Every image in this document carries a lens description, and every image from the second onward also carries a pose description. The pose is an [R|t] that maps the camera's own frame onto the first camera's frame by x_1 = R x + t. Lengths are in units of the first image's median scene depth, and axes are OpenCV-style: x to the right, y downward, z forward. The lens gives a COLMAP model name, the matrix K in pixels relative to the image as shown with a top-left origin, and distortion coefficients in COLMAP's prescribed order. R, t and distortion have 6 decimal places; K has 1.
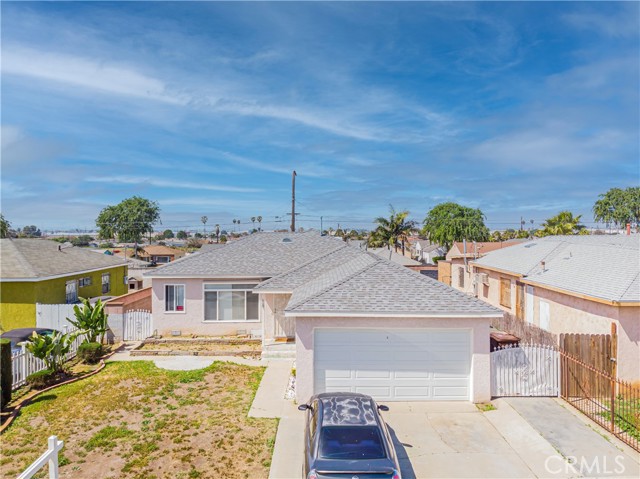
lens RADIAL K [[476.7, 0, 319.9], [0, 476.7, 226.0], [0, 0, 1]] dist [0.003239, -0.002696]
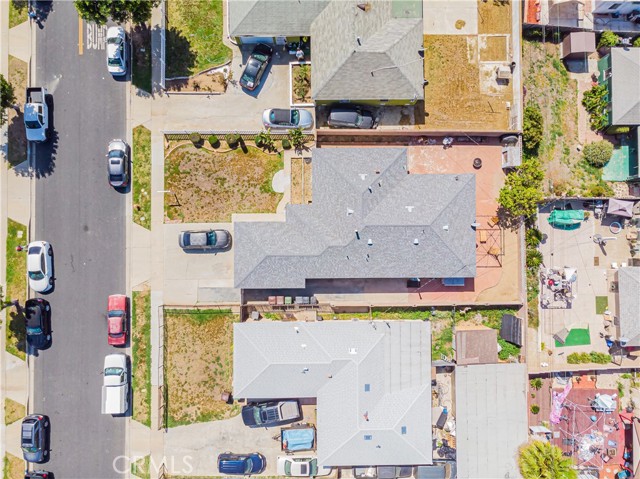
lens RADIAL K [[471.0, 0, 320.0], [0, 471.0, 239.5], [0, 0, 1]] dist [0.044419, -0.003001]
pose [[0.015598, 0.999318, -0.033459, 0.109370], [-0.035723, 0.033998, 0.998783, -1.969580], [0.999240, -0.014384, 0.036229, 0.937376]]
